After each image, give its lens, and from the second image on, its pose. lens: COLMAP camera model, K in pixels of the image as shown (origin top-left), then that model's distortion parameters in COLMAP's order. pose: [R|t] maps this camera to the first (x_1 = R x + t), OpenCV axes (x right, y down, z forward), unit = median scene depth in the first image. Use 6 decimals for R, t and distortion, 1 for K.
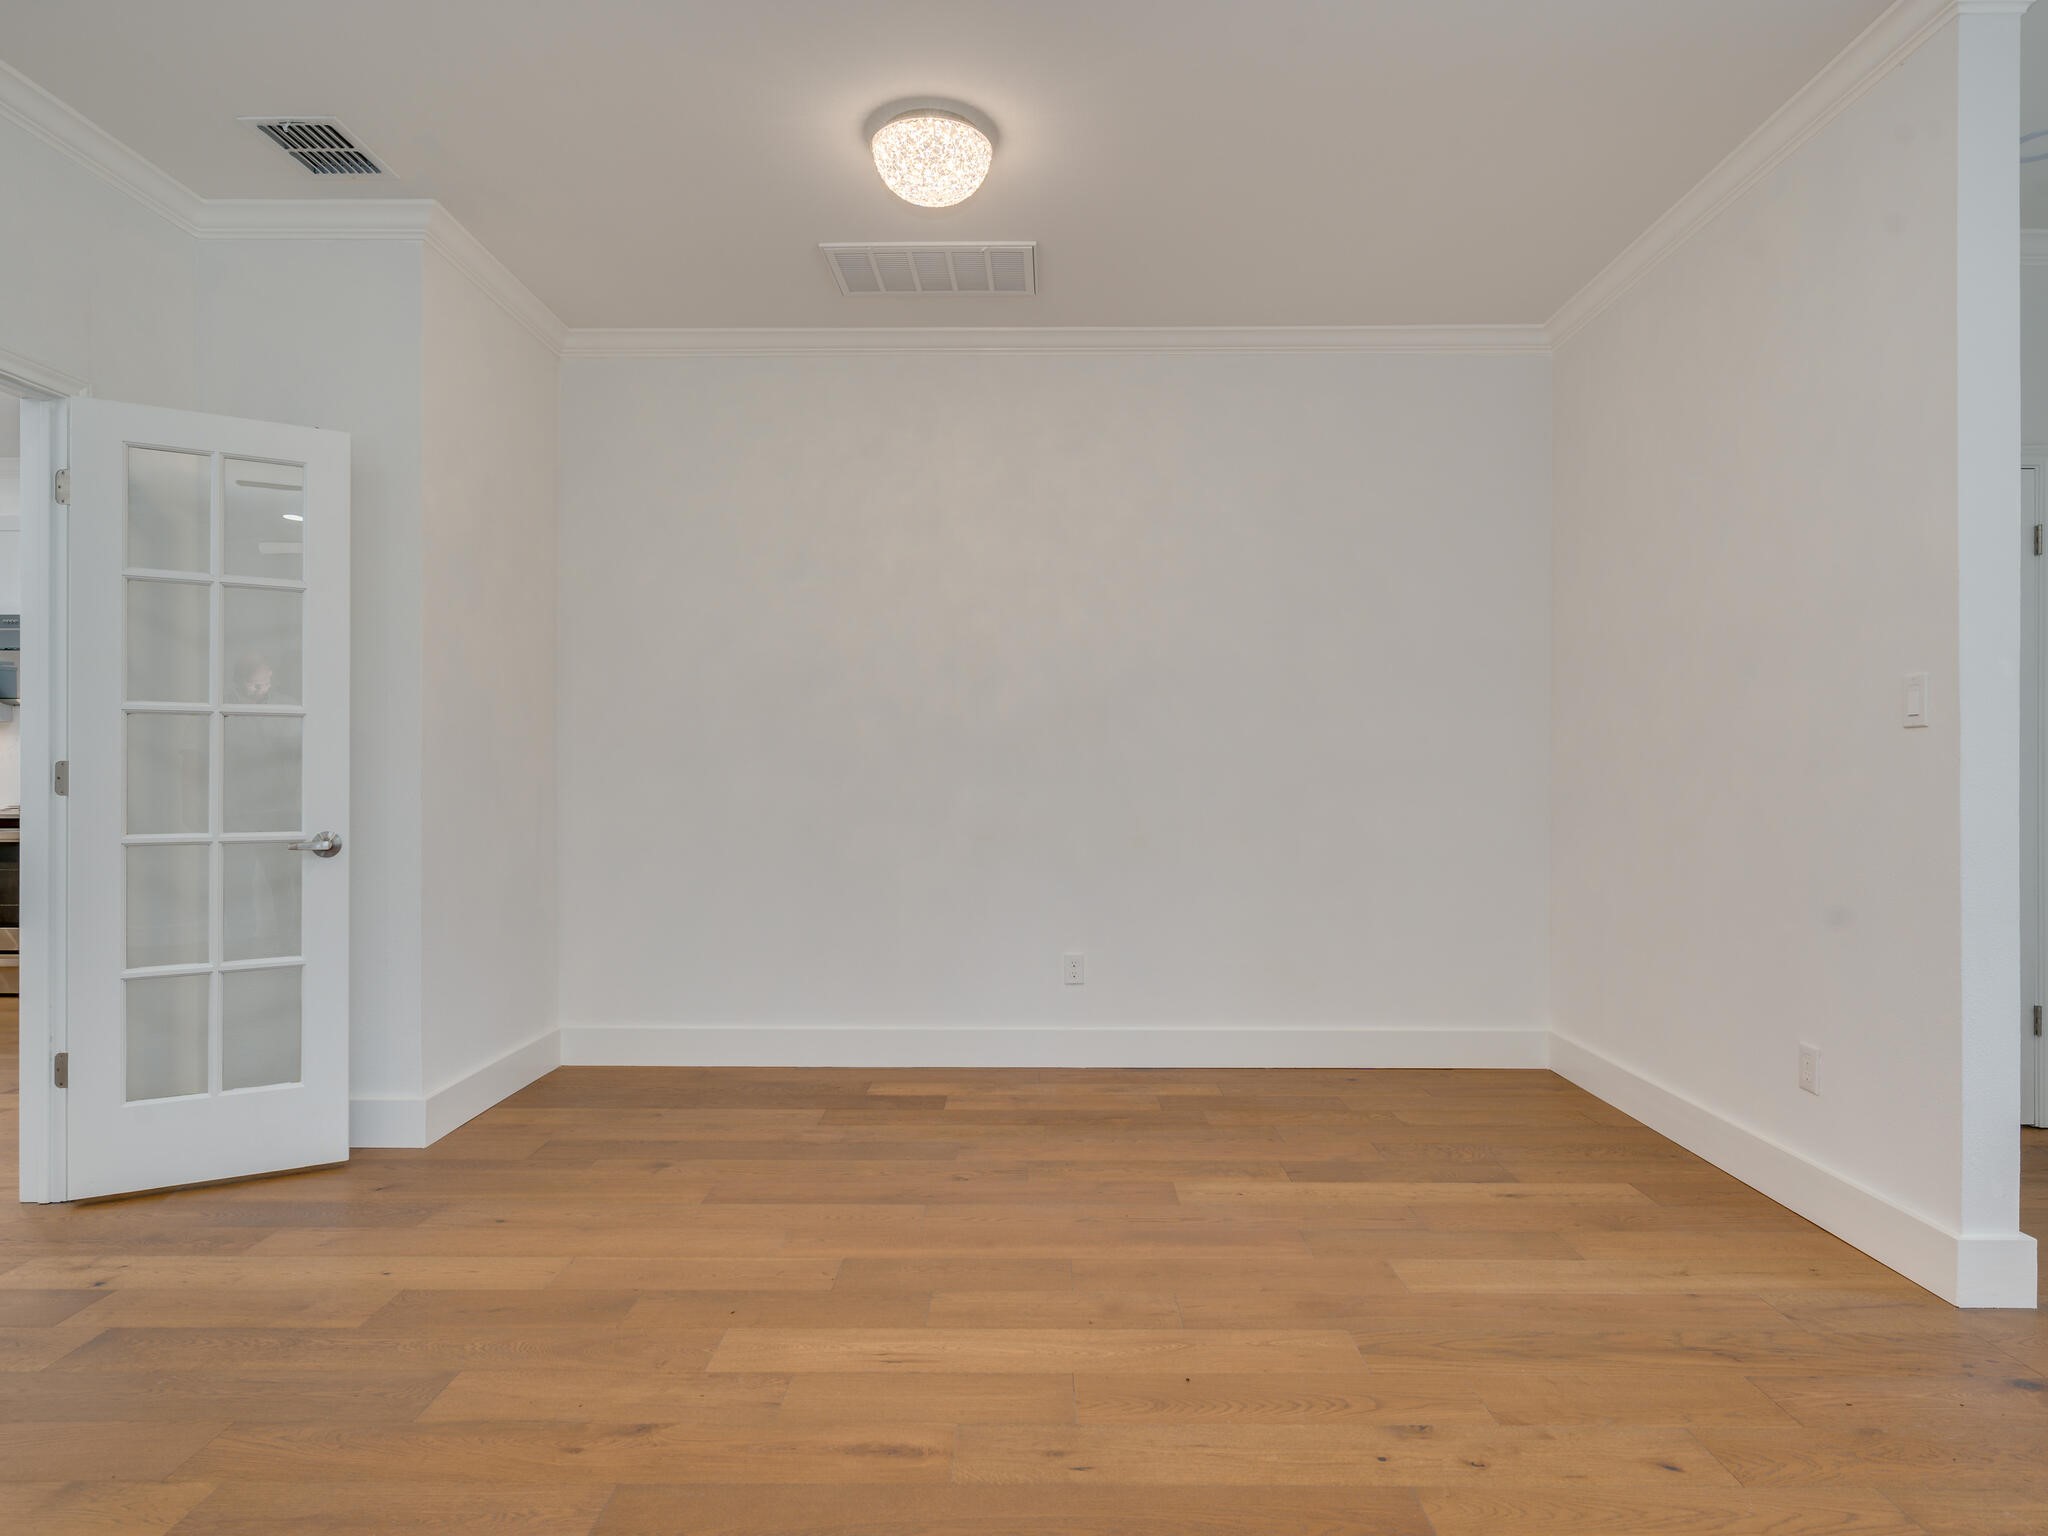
lens RADIAL K [[1122.6, 0, 1025.1], [0, 1122.6, 780.2], [0, 0, 1]] dist [0.000160, 0.001136]
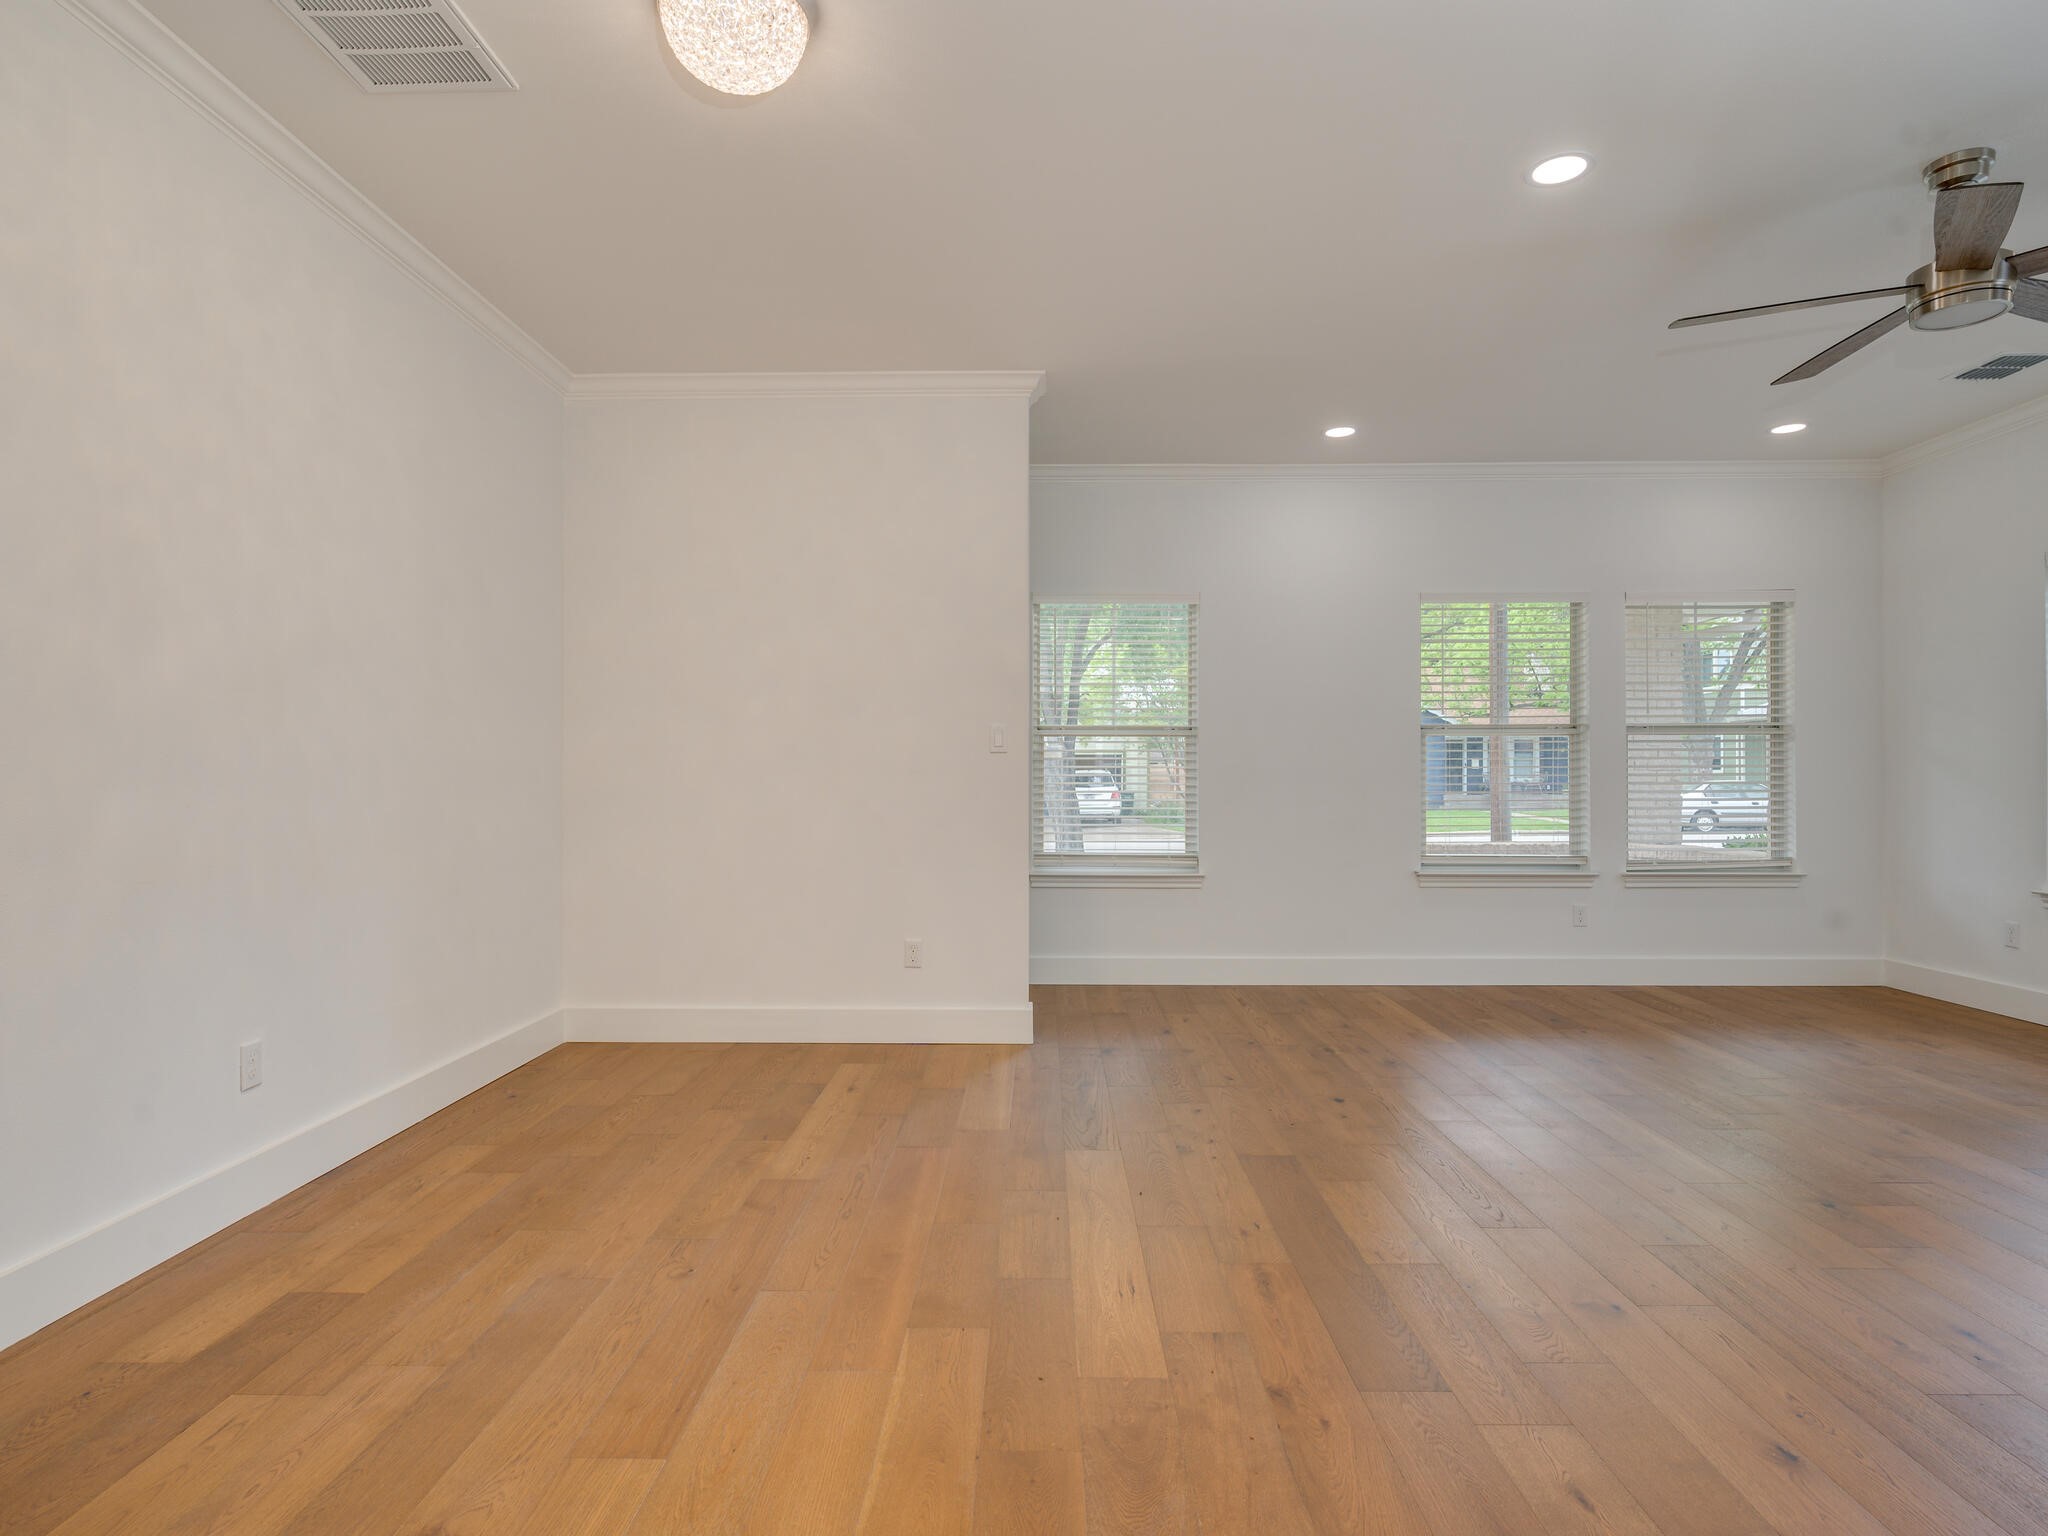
lens RADIAL K [[1122.6, 0, 1025.1], [0, 1122.6, 780.2], [0, 0, 1]] dist [0.000160, 0.001136]
pose [[0.004387, 0.001173, 0.999990, -1.107841], [-0.000398, 0.999999, -0.001171, 0.010030], [-0.999990, -0.000393, 0.004387, 0.986777]]
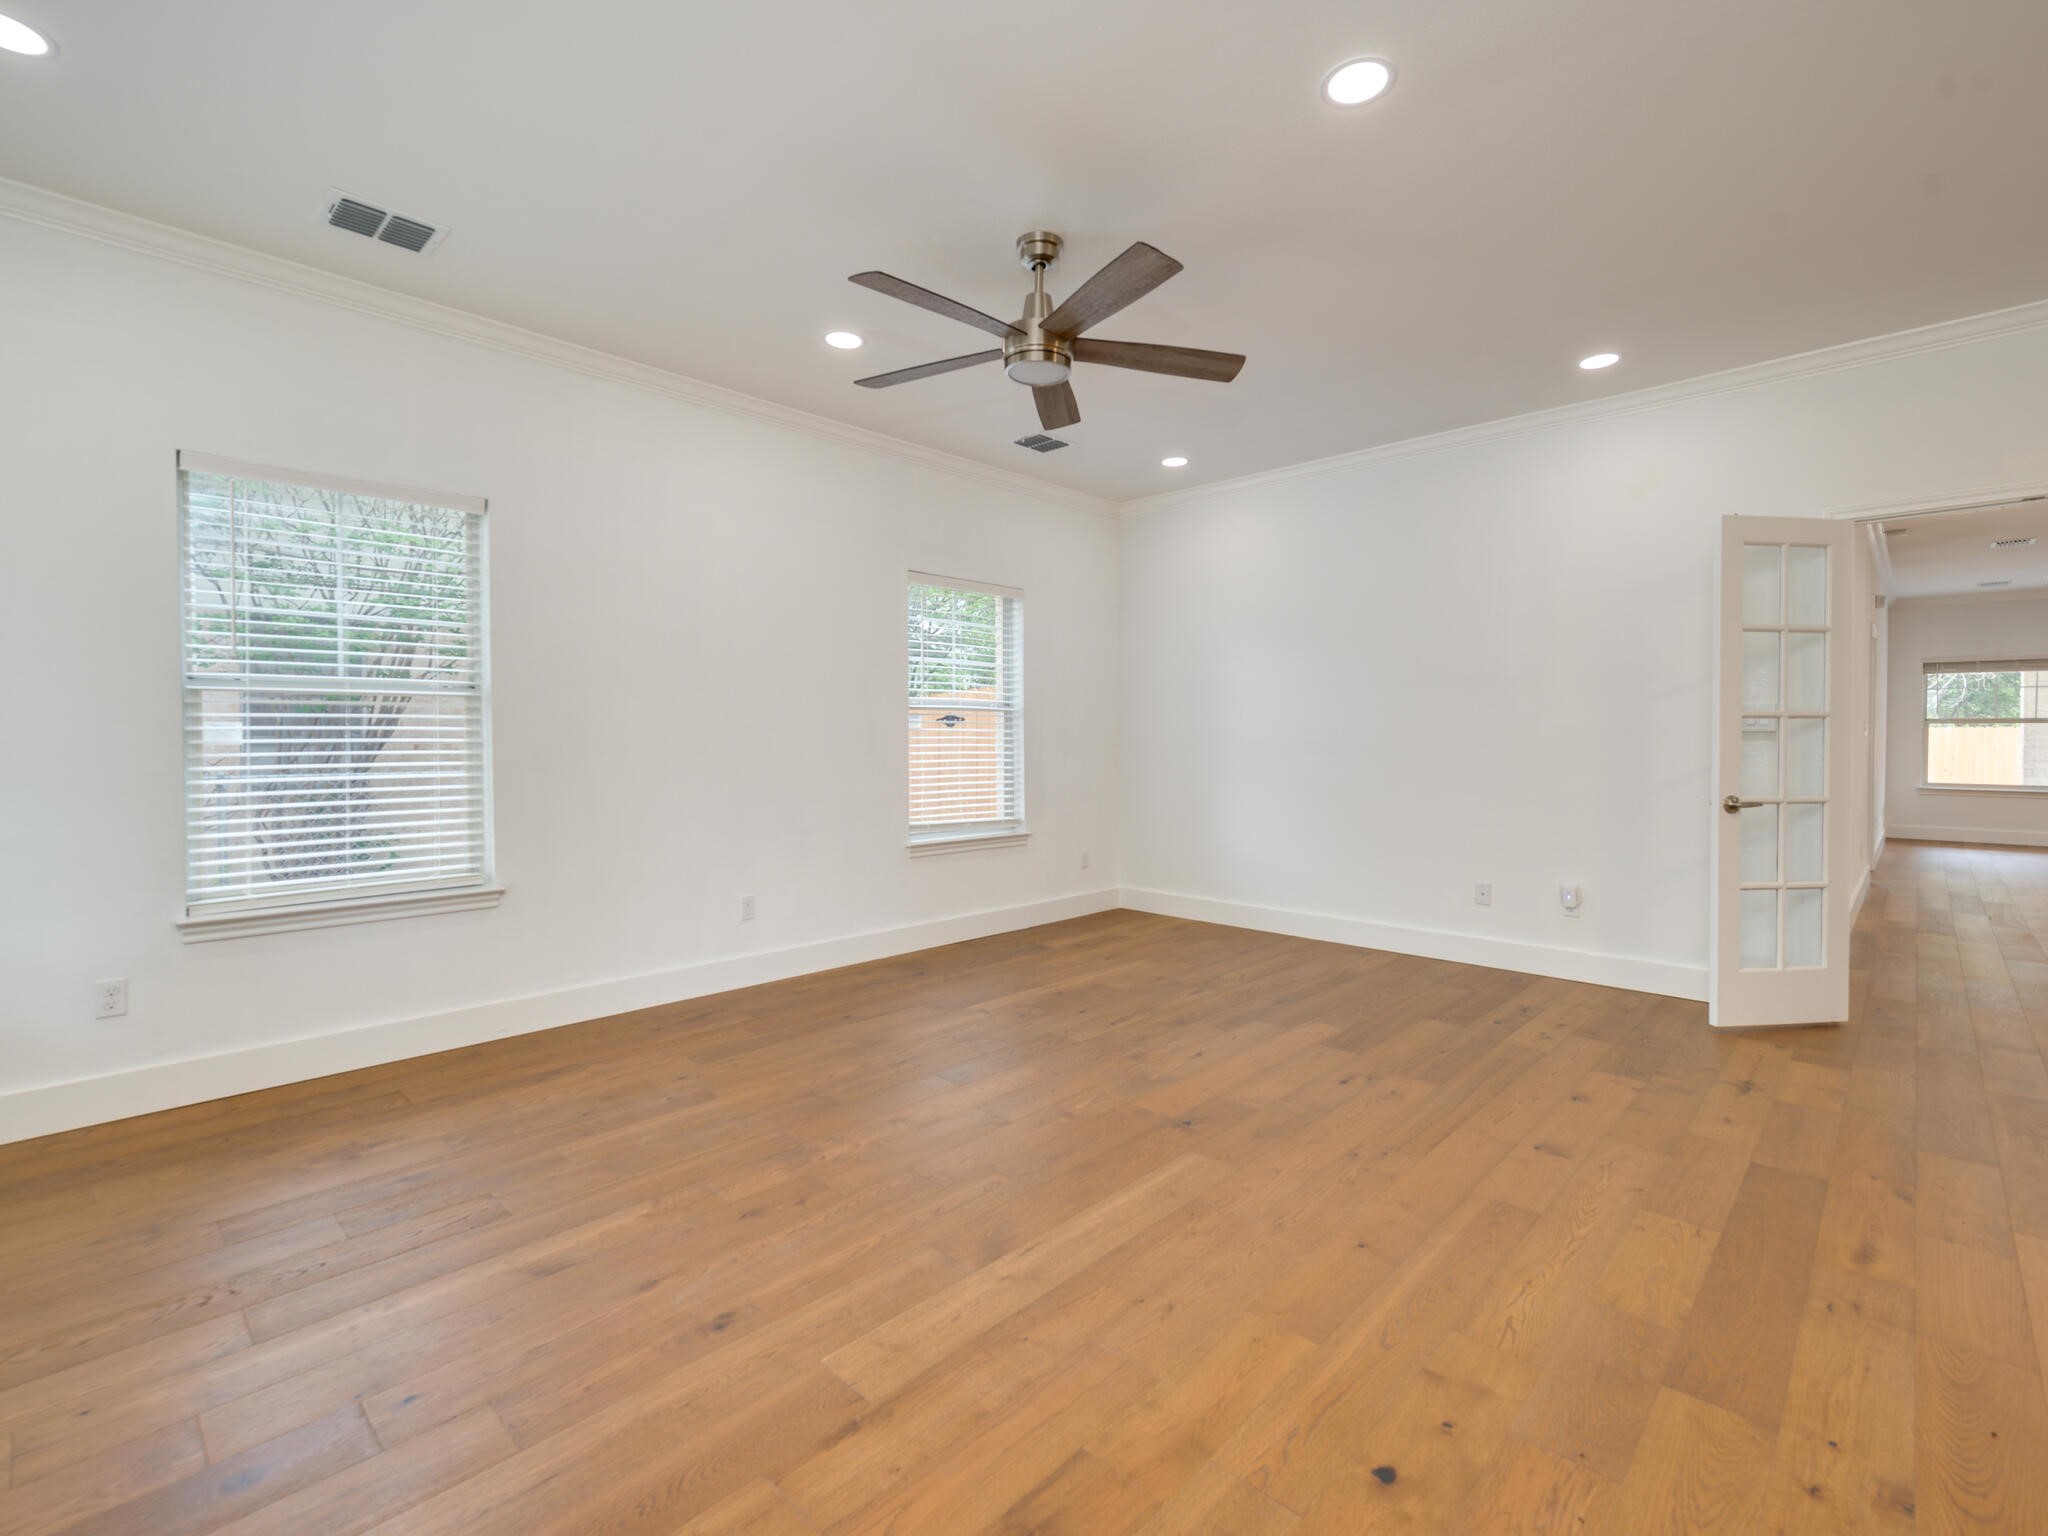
lens RADIAL K [[909.6, 0, 1031.8], [0, 909.6, 768.5], [0, 0, 1]] dist [0.002470, 0.000162]
pose [[-0.687104, 0.021268, -0.726248, 1.078116], [0.001683, 0.999615, 0.027681, -0.027188], [0.726557, 0.017798, -0.686875, 0.787572]]
